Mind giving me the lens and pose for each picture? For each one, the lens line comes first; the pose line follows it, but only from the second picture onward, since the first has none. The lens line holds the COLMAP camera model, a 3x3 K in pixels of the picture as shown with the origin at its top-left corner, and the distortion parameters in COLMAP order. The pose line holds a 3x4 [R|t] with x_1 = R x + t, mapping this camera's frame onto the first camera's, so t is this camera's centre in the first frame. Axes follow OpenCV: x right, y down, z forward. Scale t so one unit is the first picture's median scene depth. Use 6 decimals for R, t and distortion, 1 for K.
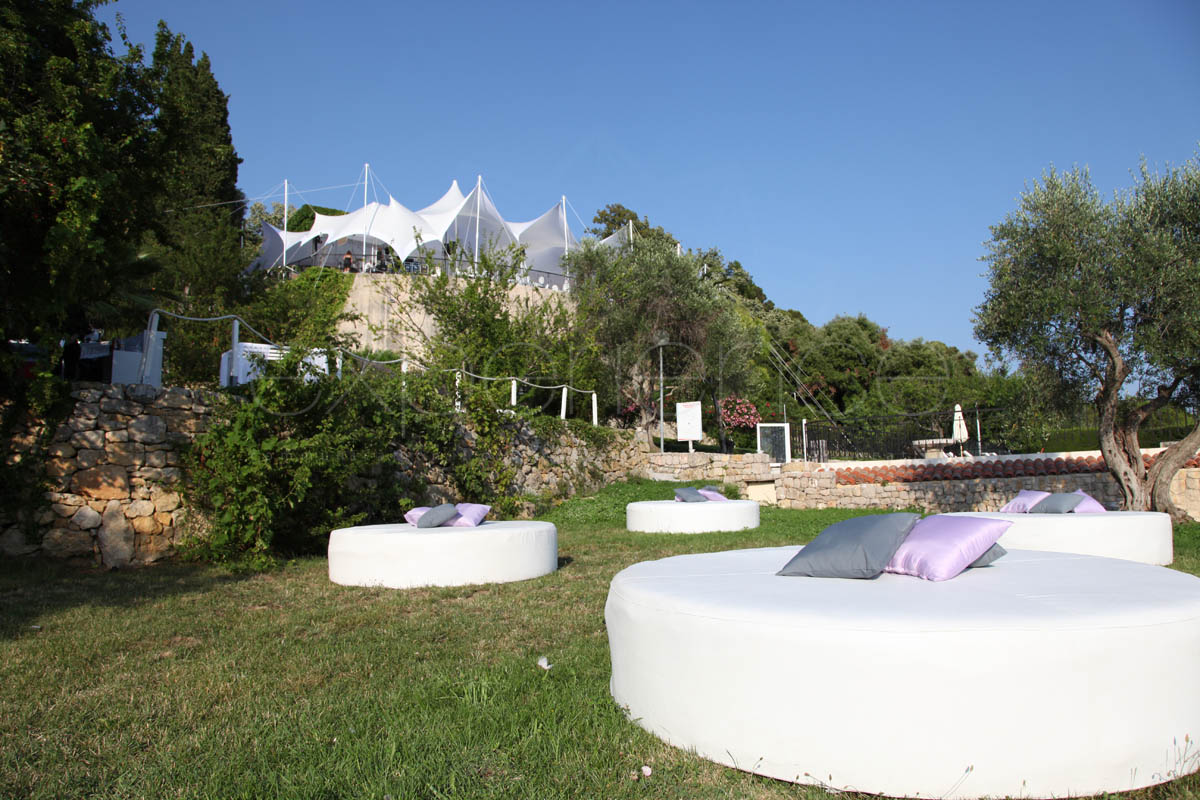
lens RADIAL K [[863.5, 0, 600.0], [0, 863.5, 400.0], [0, 0, 1]] dist [-0.144544, 0.087194]
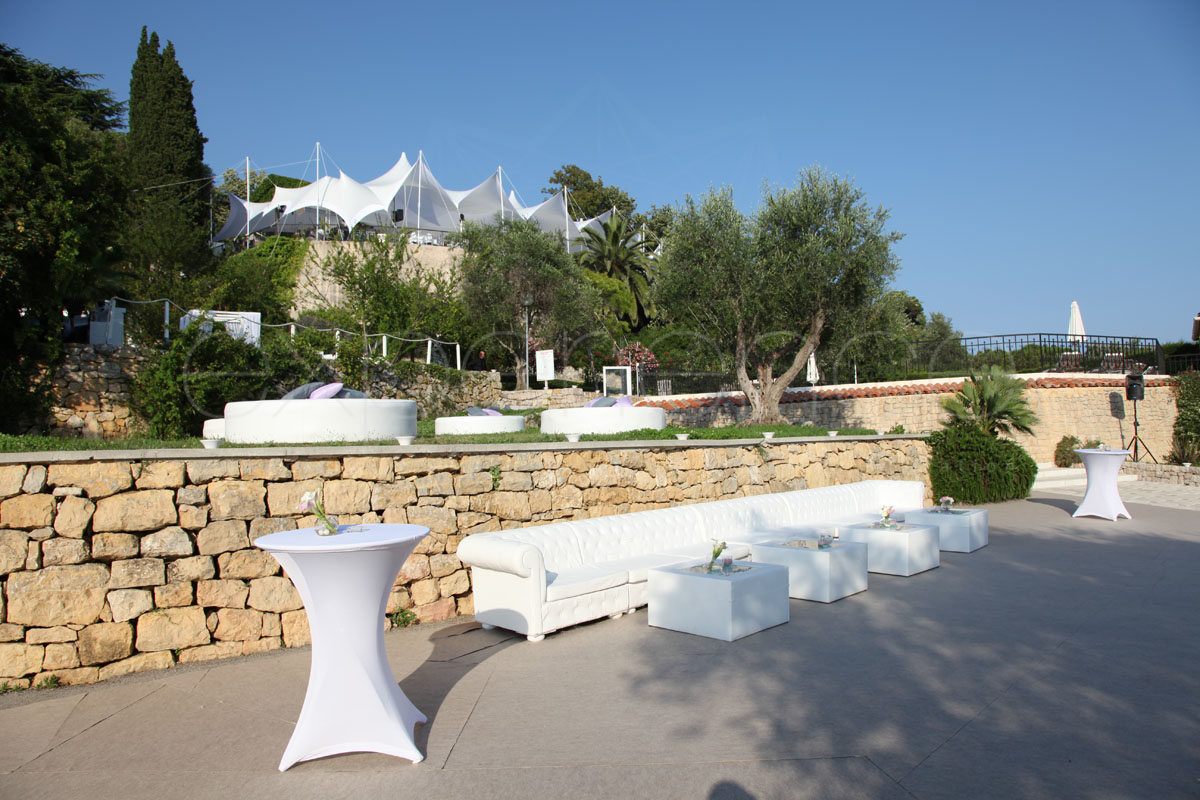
lens RADIAL K [[863.5, 0, 600.0], [0, 863.5, 400.0], [0, 0, 1]] dist [-0.144544, 0.087194]
pose [[0.999893, -0.012093, 0.008203, 0.189049], [0.011607, 0.998311, 0.056928, 0.004583], [-0.008878, -0.056827, 0.998345, -0.299078]]
